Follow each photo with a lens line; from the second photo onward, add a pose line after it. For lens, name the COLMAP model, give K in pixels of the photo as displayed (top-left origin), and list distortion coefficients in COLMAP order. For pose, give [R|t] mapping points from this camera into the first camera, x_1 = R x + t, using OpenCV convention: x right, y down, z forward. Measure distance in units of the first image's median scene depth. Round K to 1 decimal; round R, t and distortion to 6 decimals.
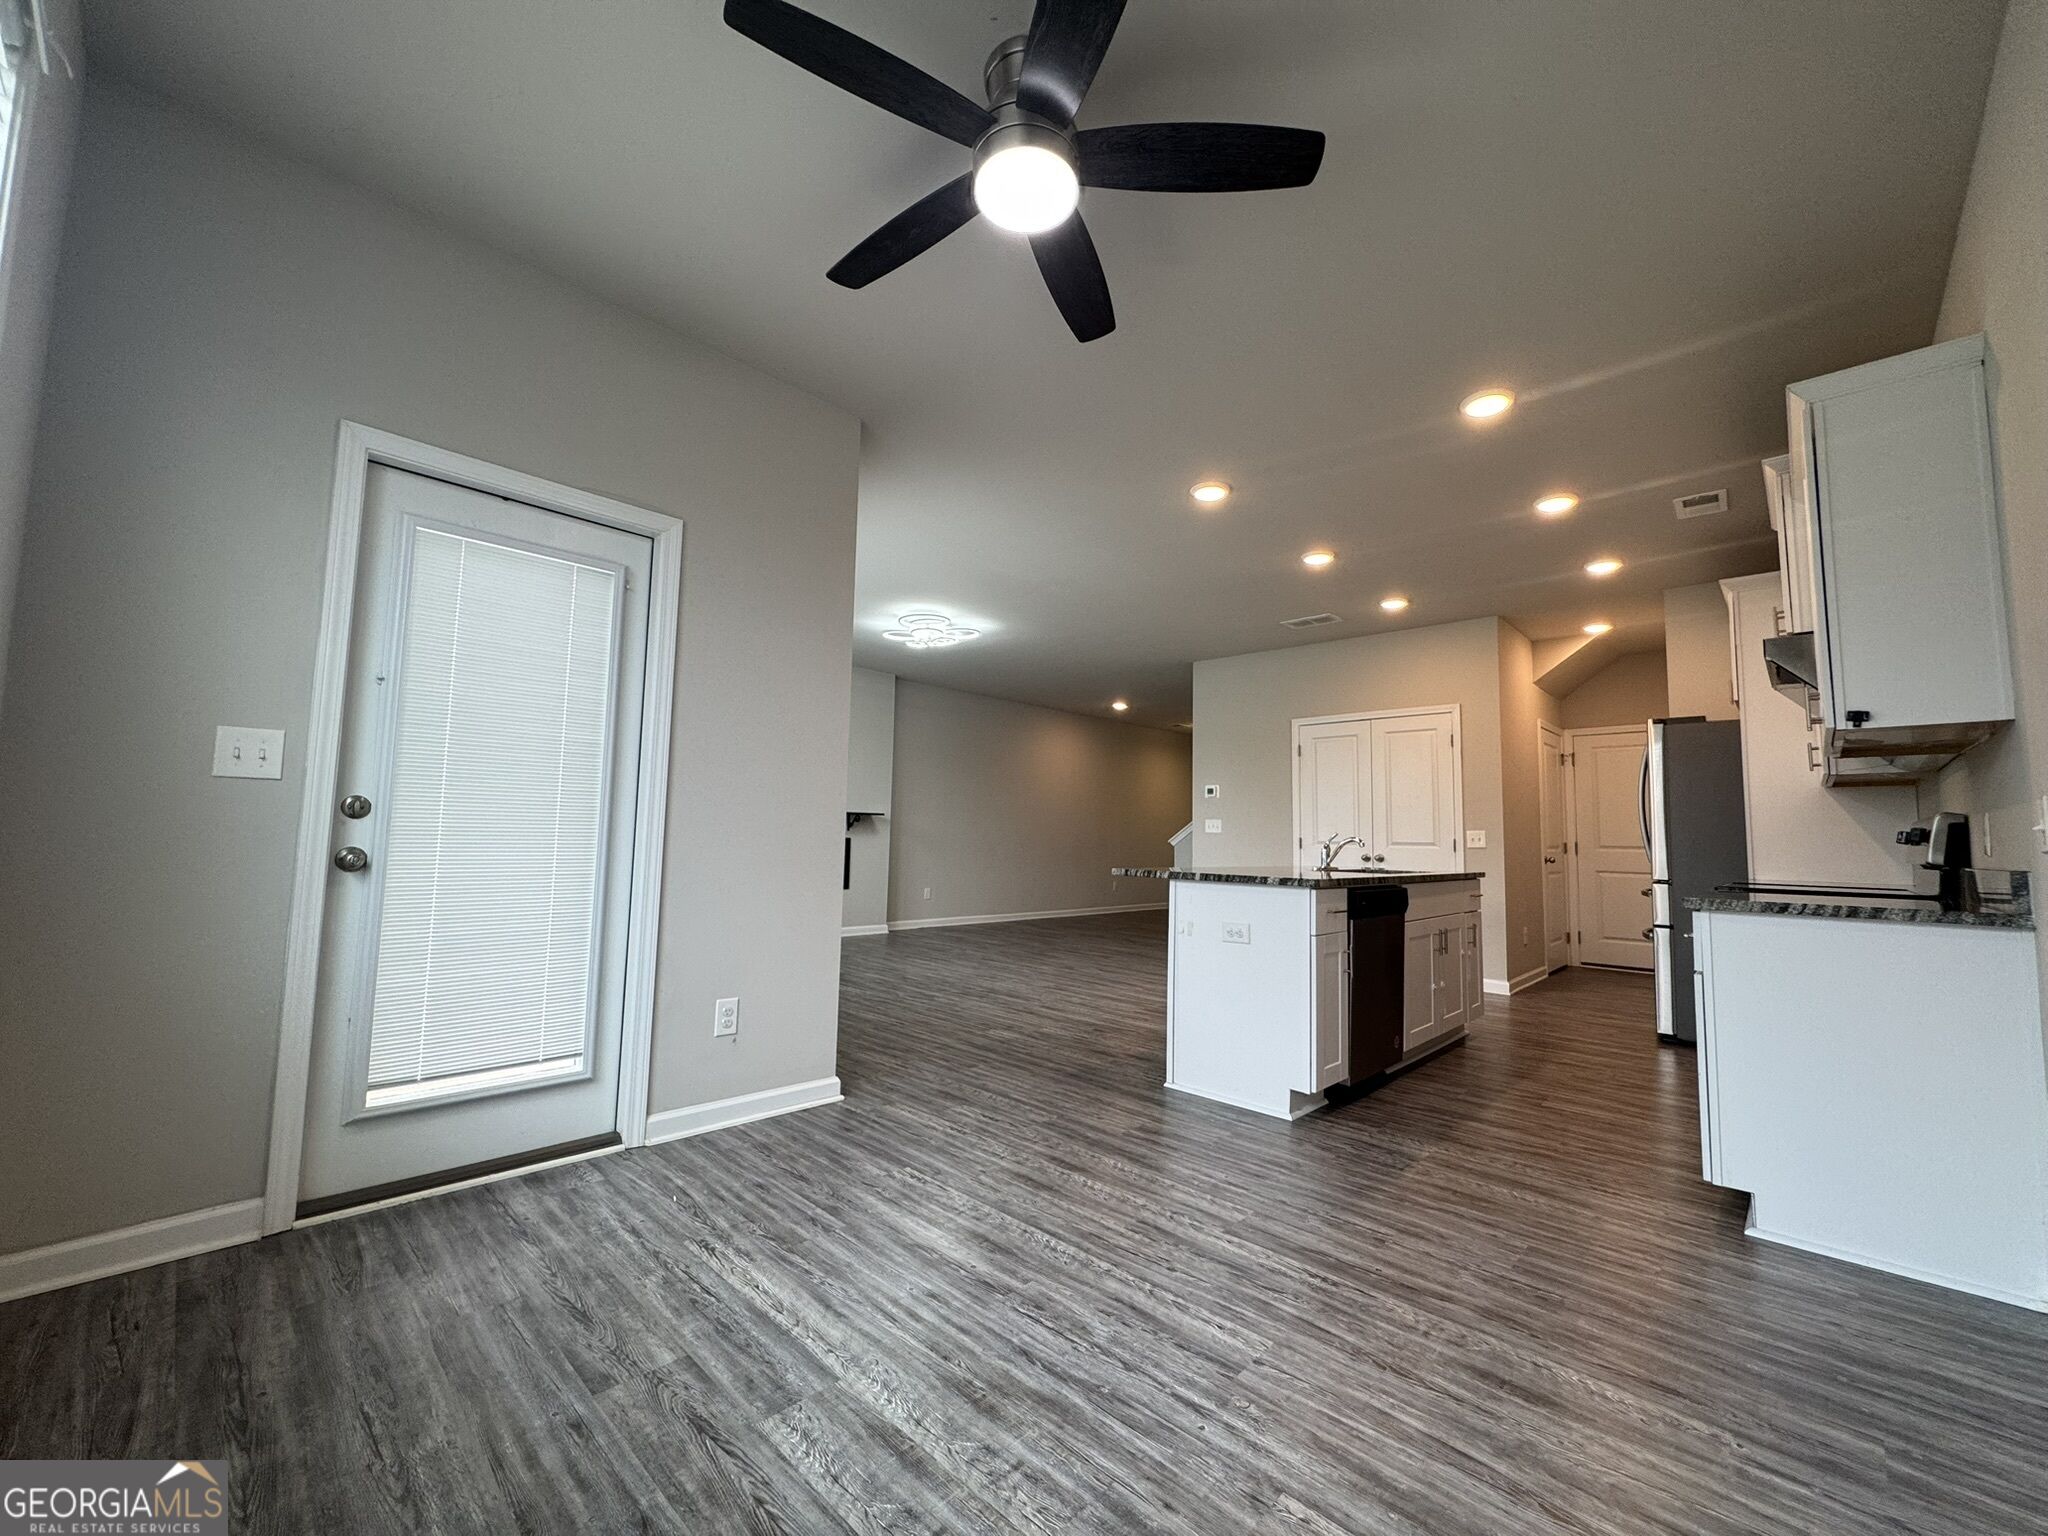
lens RADIAL K [[817.6, 0, 1024.0], [0, 817.6, 768.0], [0, 0, 1]] dist [-0.000893, -0.000103]
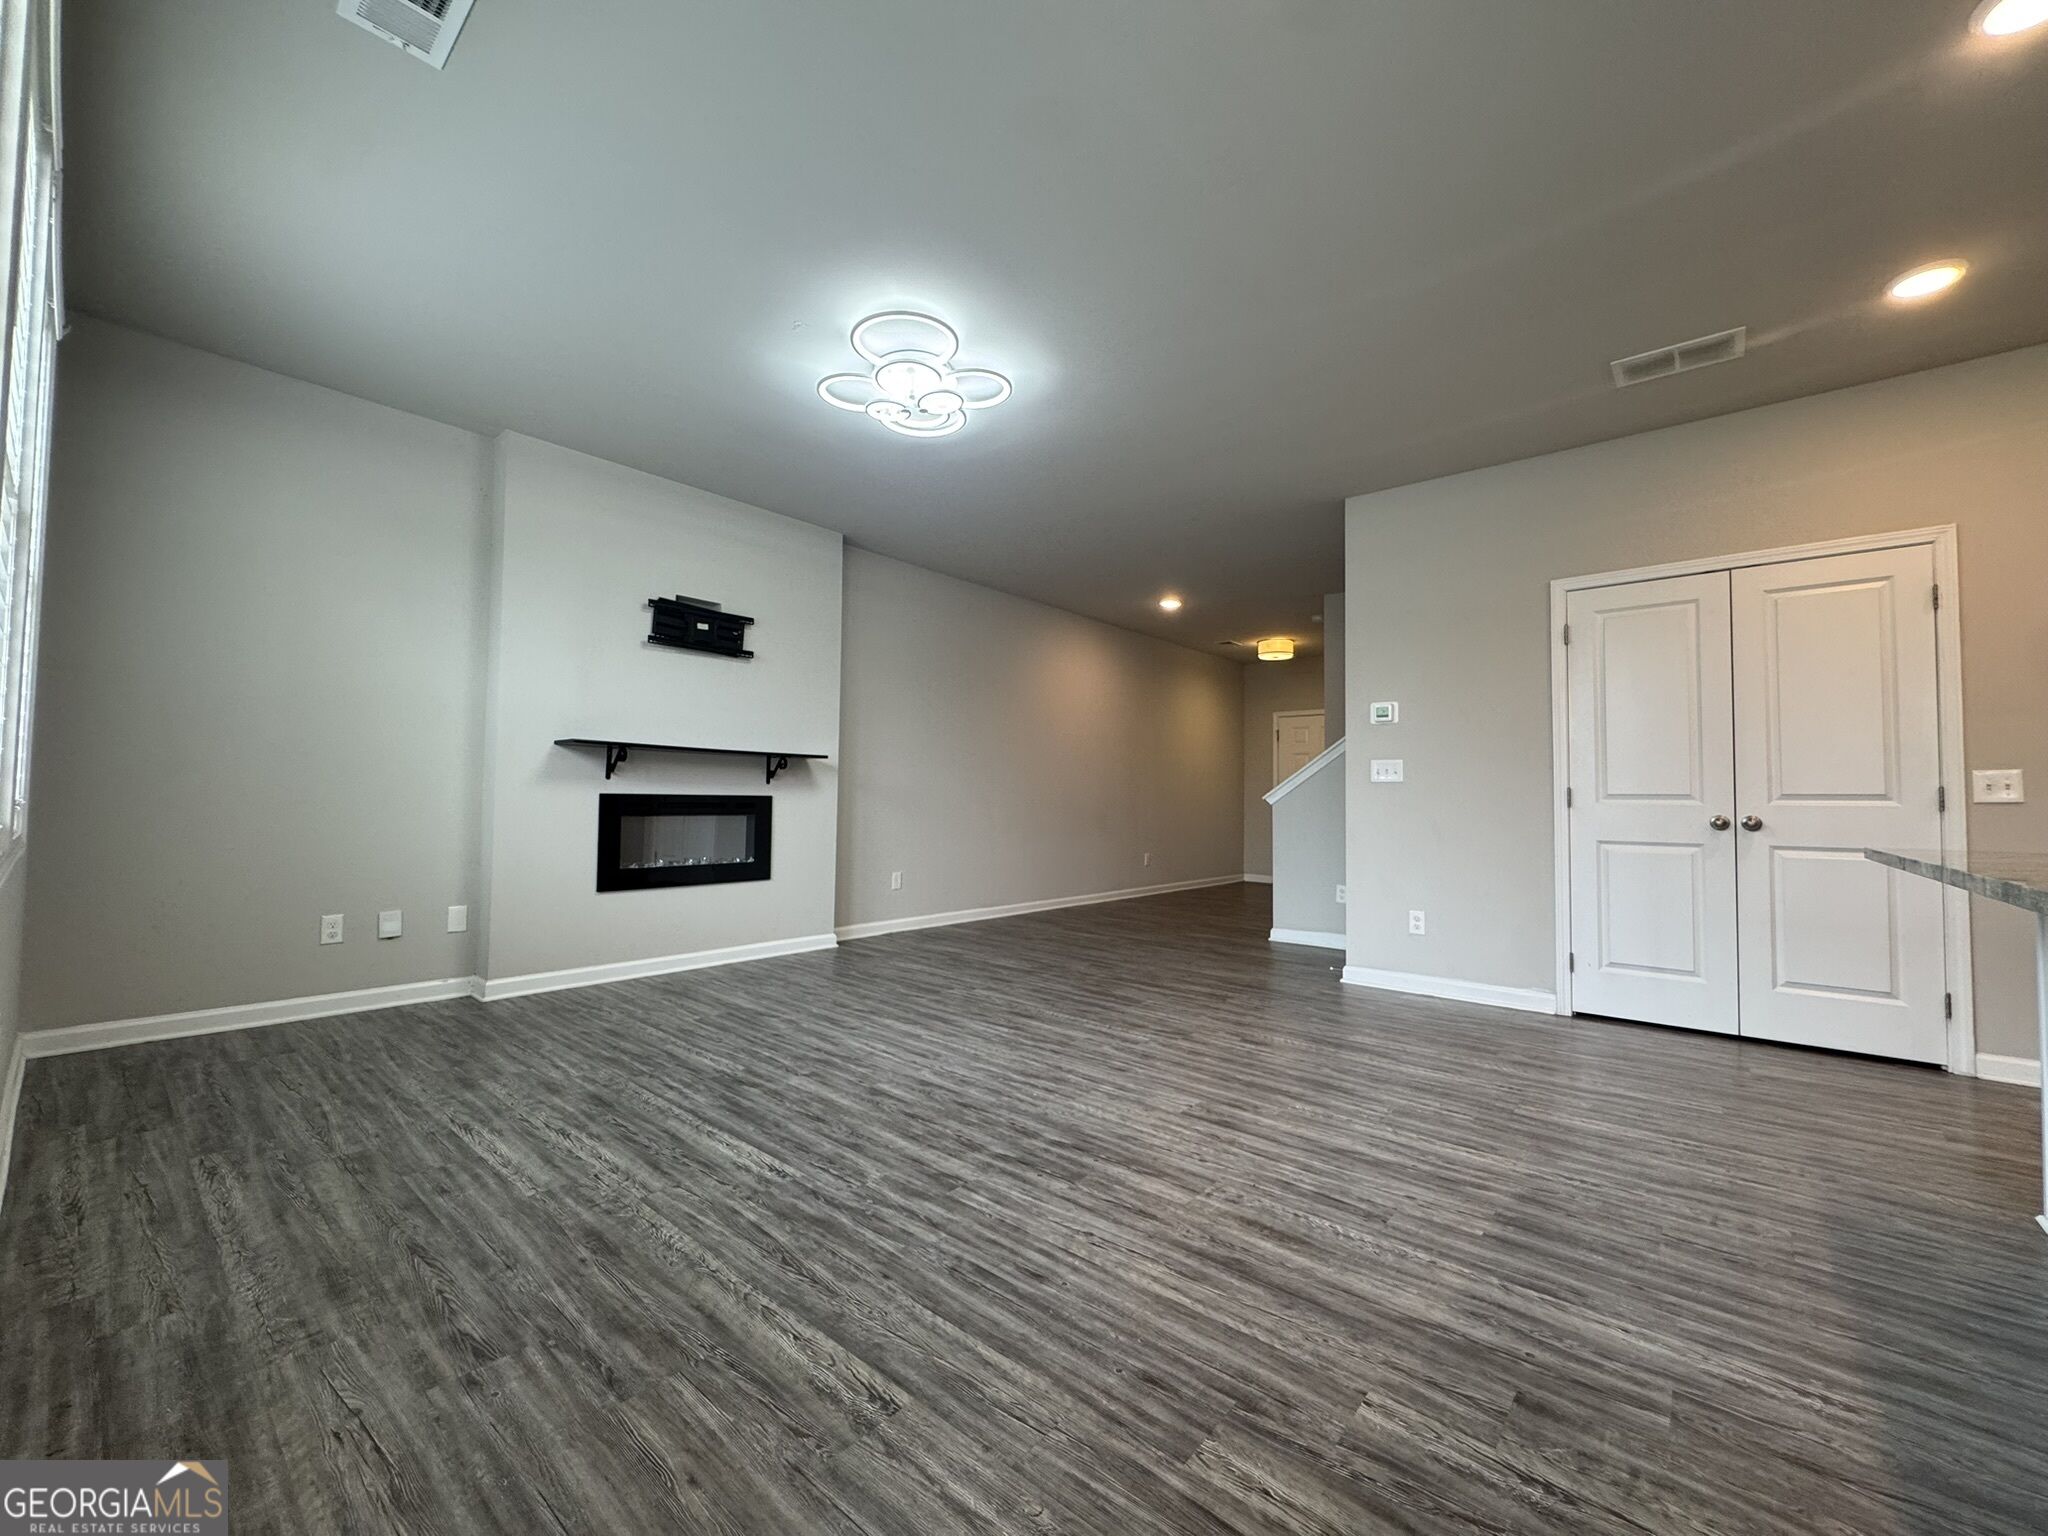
lens RADIAL K [[817.6, 0, 1024.0], [0, 817.6, 768.0], [0, 0, 1]] dist [-0.000893, -0.000103]
pose [[0.998031, -0.006533, 0.062378, -0.064716], [0.003579, 0.998872, 0.047357, 0.037028], [-0.062617, -0.047041, 0.996928, 0.391966]]
